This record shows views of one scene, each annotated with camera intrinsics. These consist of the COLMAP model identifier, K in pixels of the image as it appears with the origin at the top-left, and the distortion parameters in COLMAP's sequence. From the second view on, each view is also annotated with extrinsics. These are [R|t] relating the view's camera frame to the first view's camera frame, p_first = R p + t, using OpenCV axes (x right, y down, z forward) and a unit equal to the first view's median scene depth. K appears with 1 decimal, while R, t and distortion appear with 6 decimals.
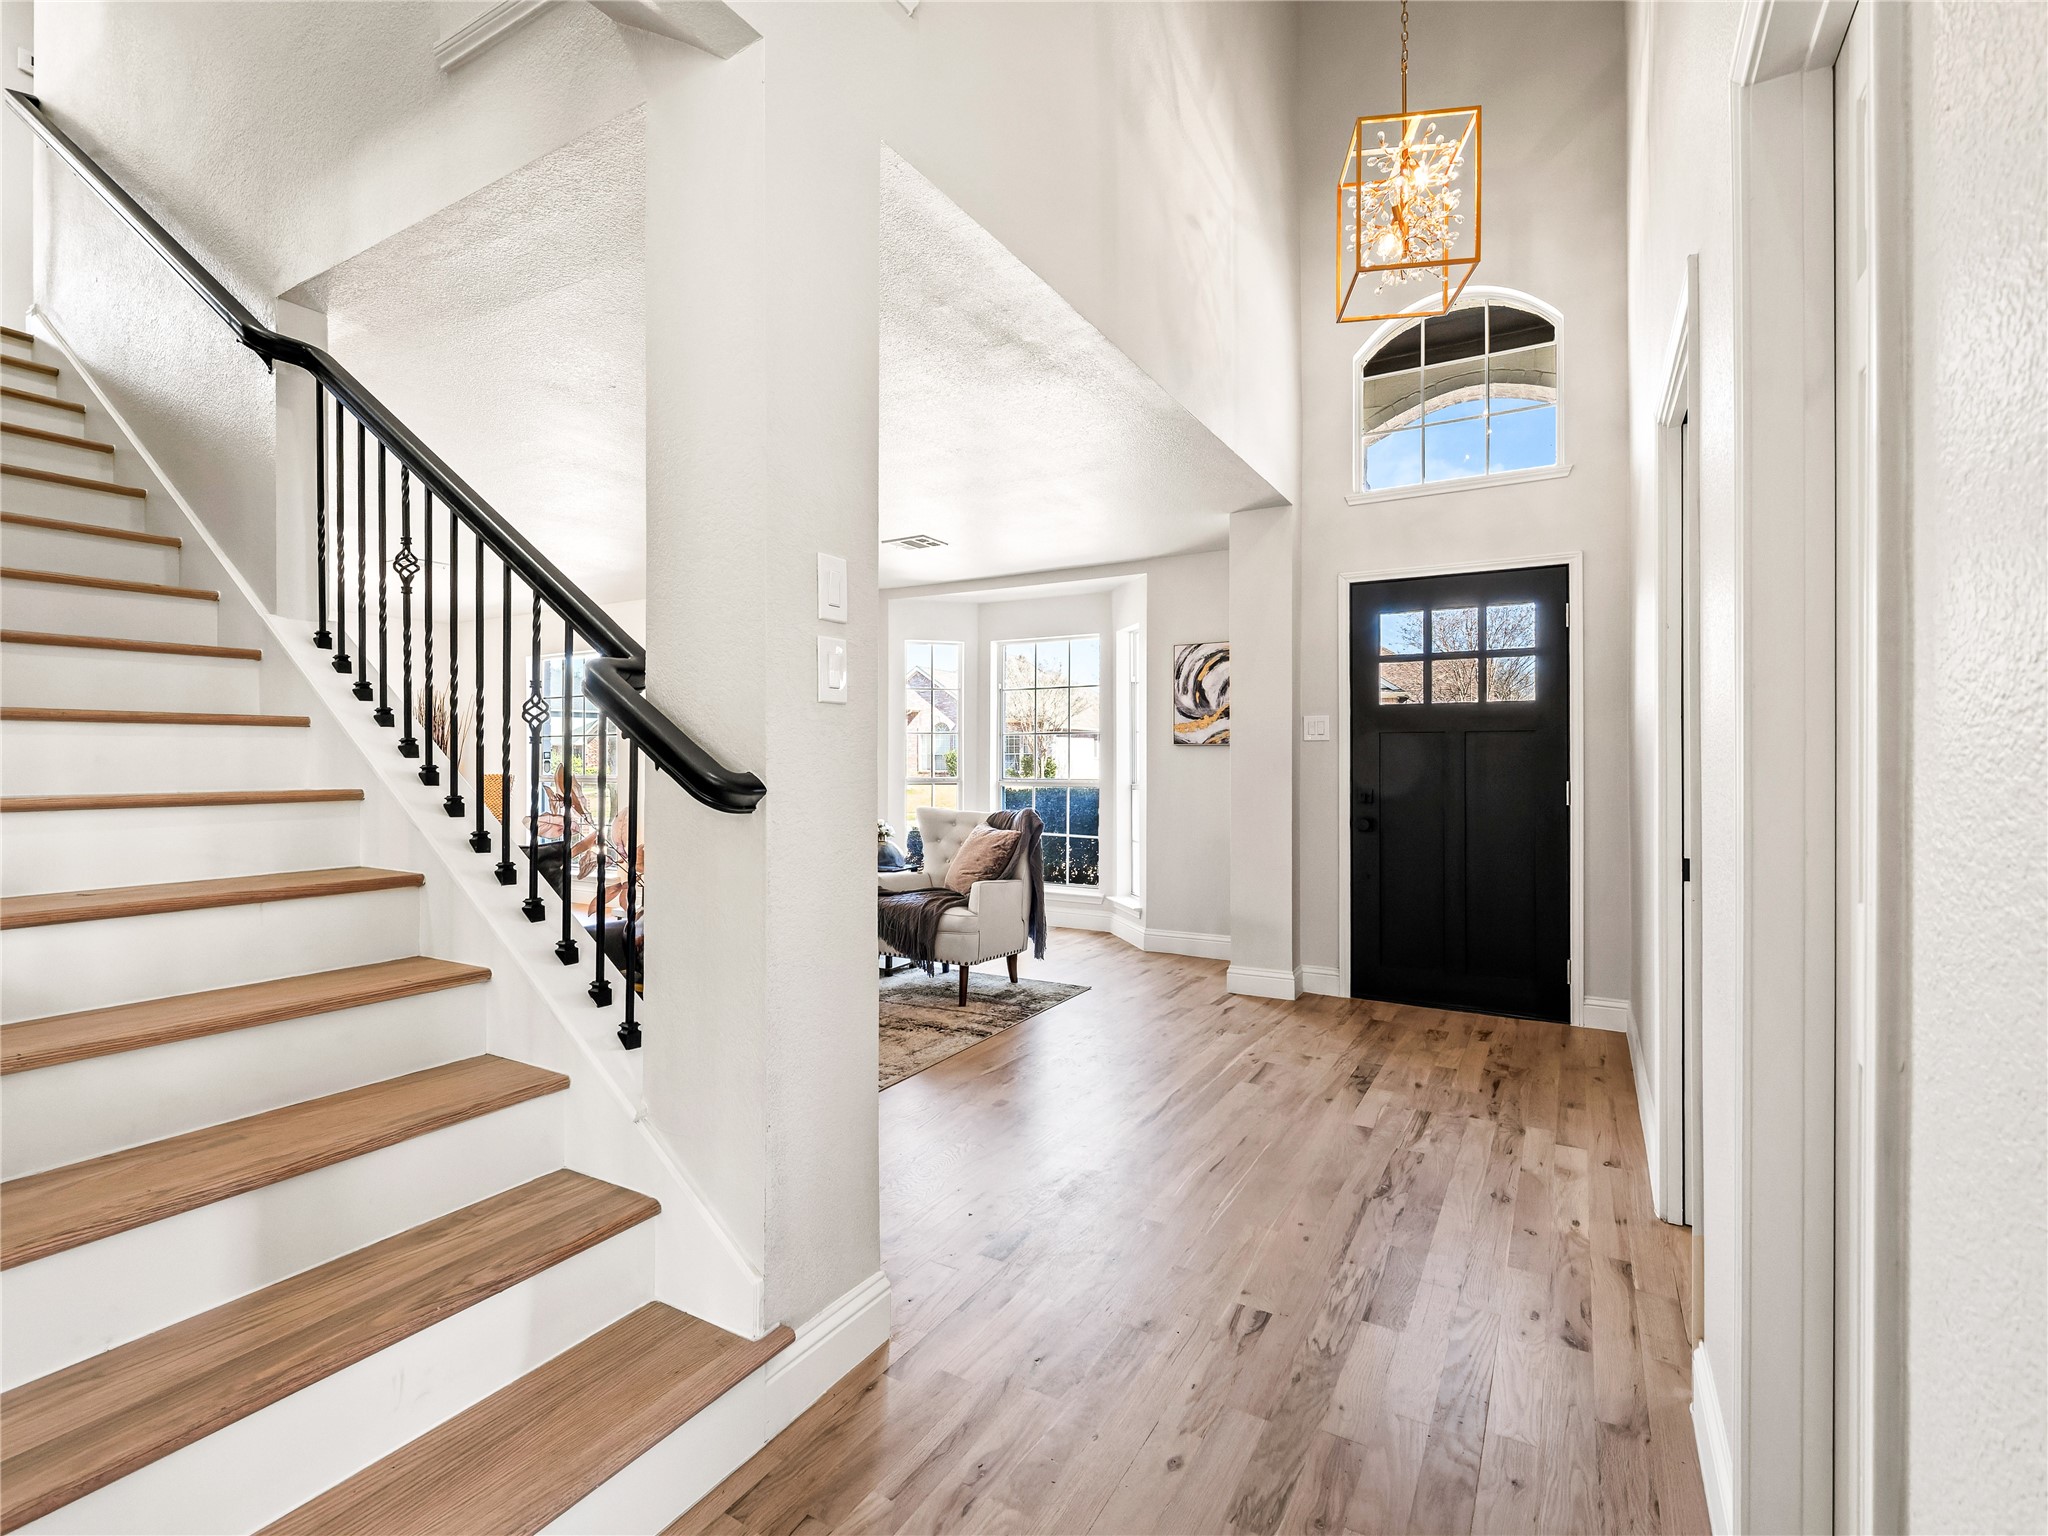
lens RADIAL K [[956.2, 0, 1013.6], [0, 956.2, 759.3], [0, 0, 1]] dist [0.002920, -0.000517]
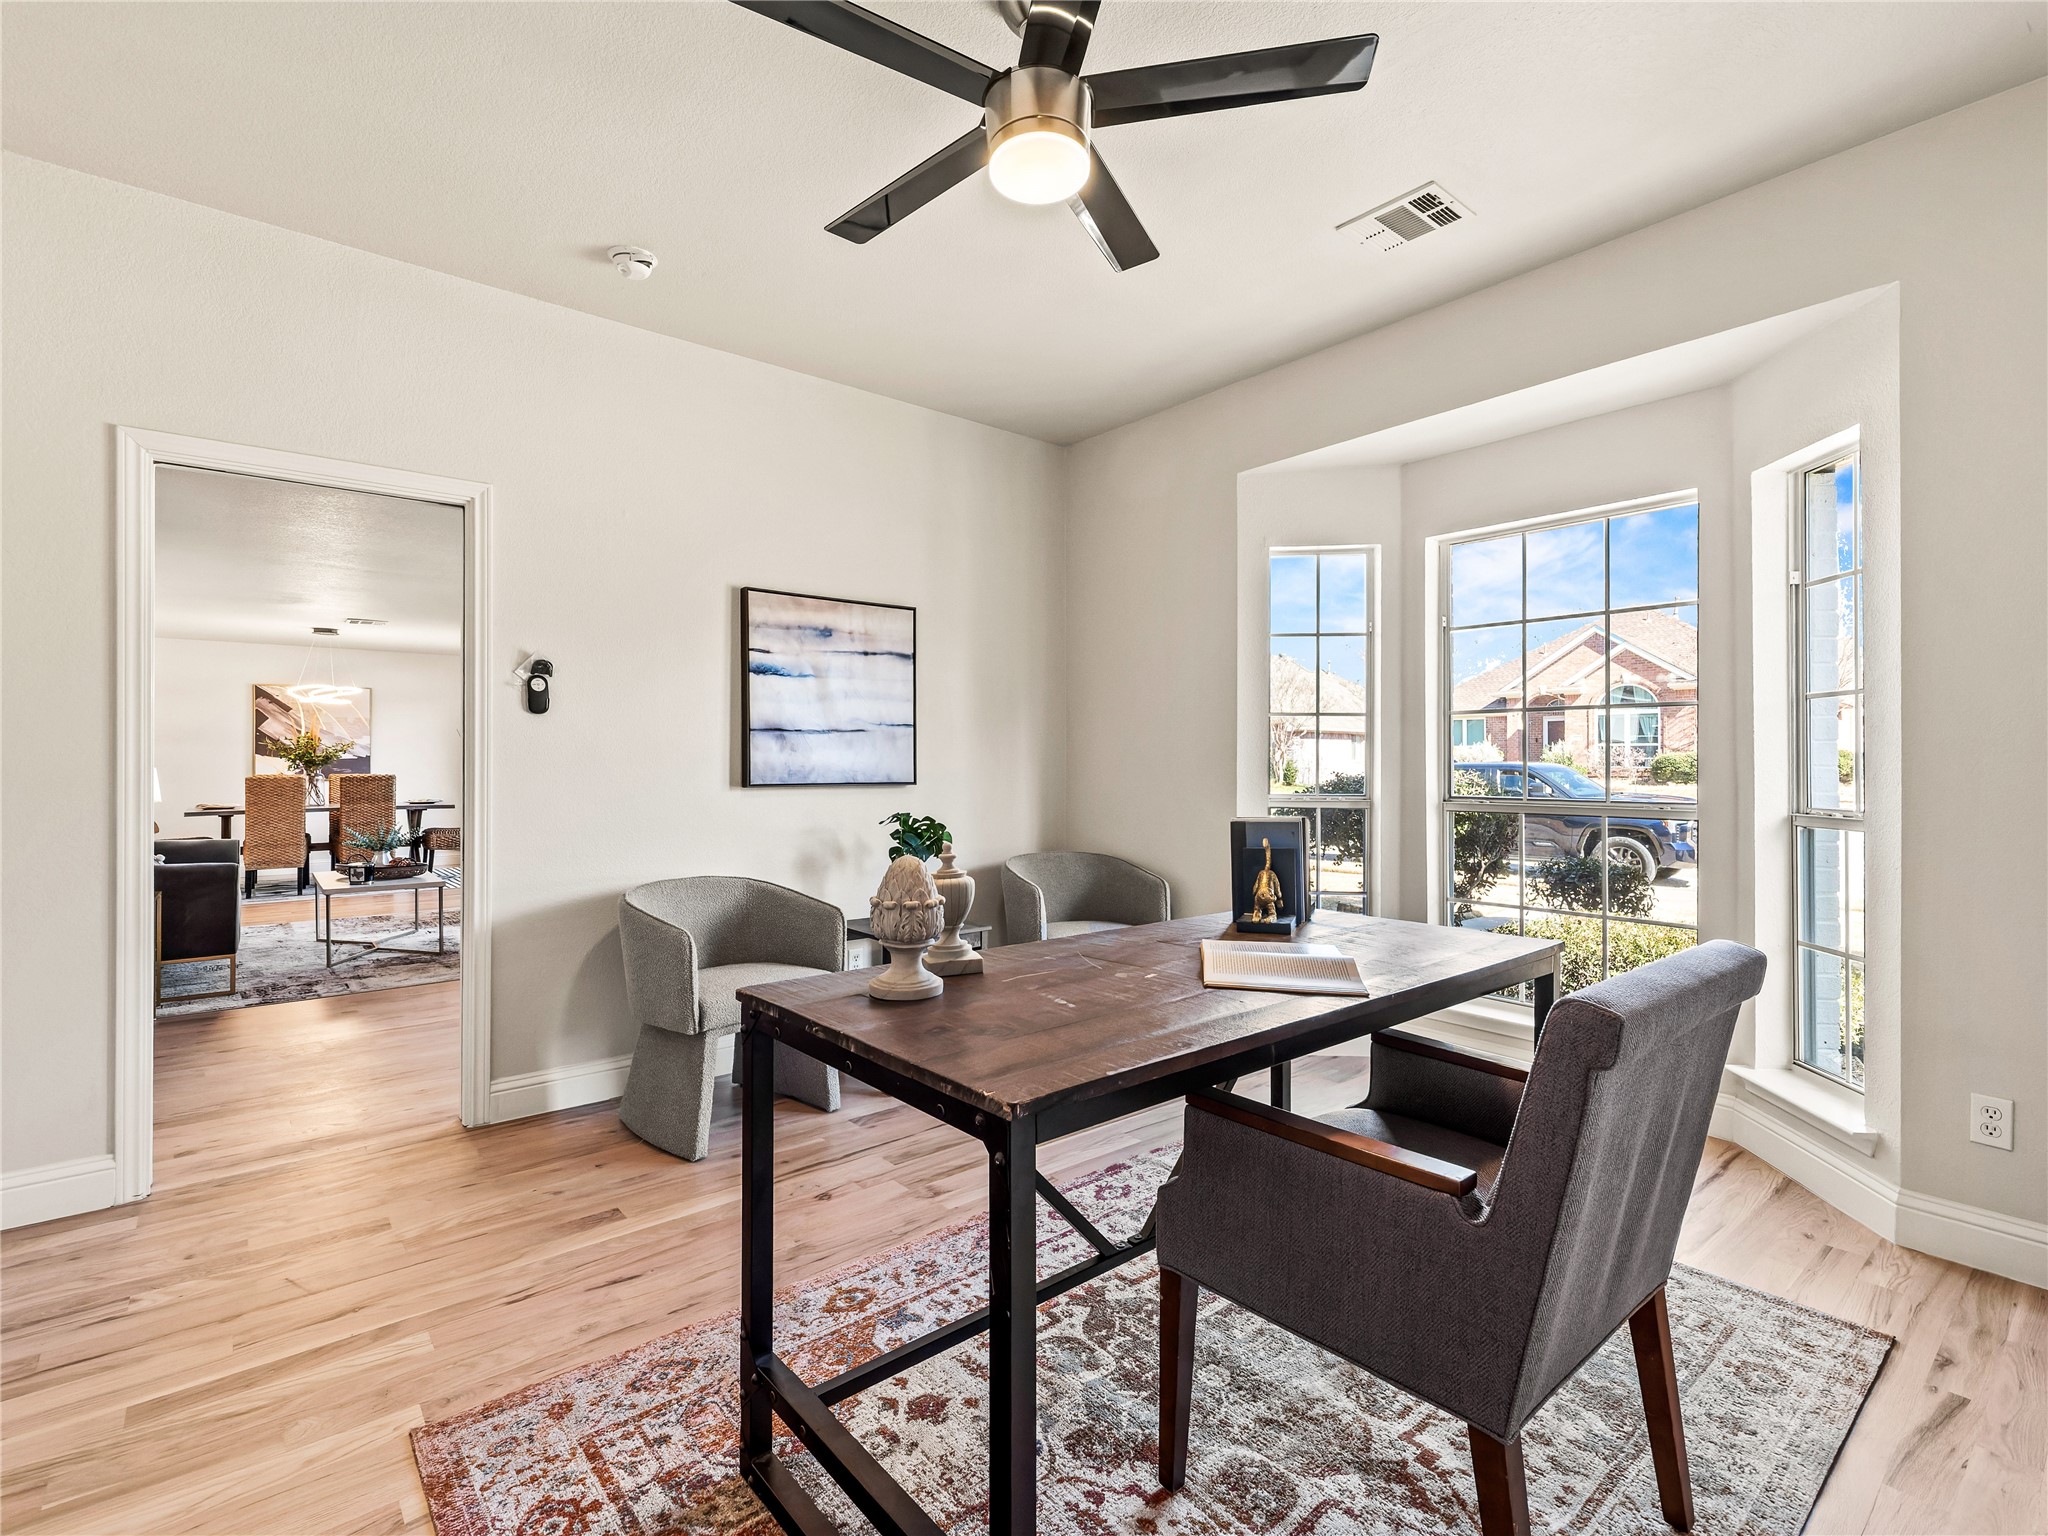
lens RADIAL K [[956.2, 0, 1013.6], [0, 956.2, 759.3], [0, 0, 1]] dist [0.002920, -0.000517]
pose [[0.940173, -0.005827, -0.340646, 1.066168], [0.004419, 0.999978, -0.004909, 0.003382], [0.340668, 0.003111, 0.940179, 0.015267]]
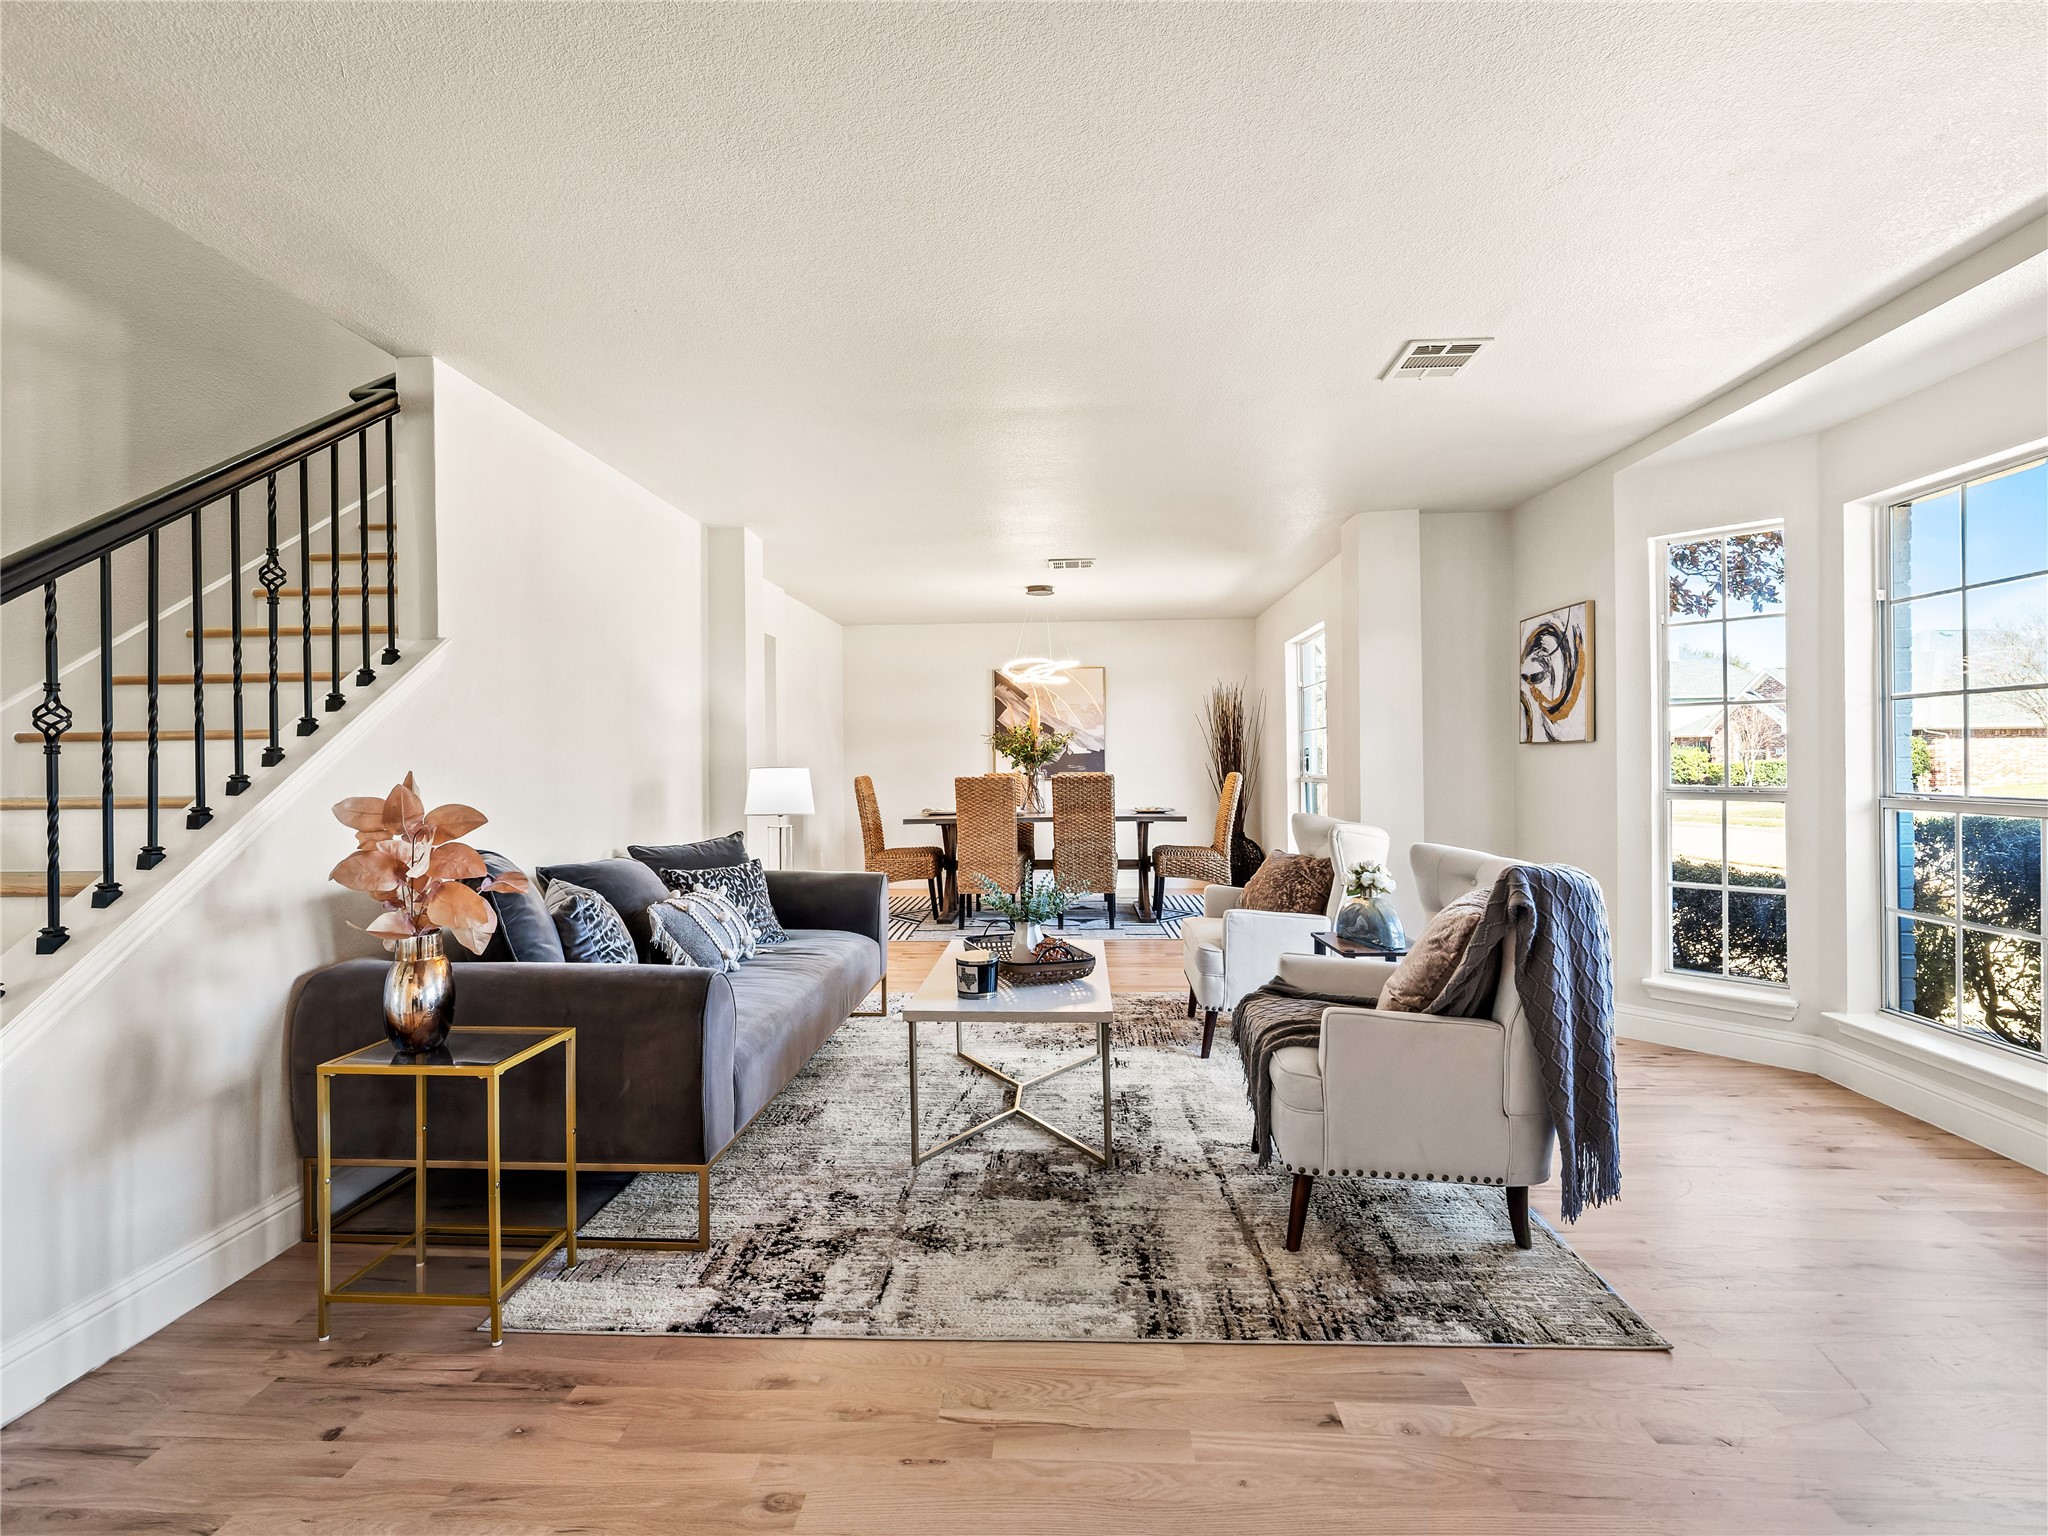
lens RADIAL K [[956.2, 0, 1013.6], [0, 956.2, 759.3], [0, 0, 1]] dist [0.002920, -0.000517]
pose [[0.456986, -0.009165, -0.889426, 0.354651], [0.012131, 0.999918, -0.004070, 0.001290], [0.889391, -0.008929, 0.457060, 0.693700]]
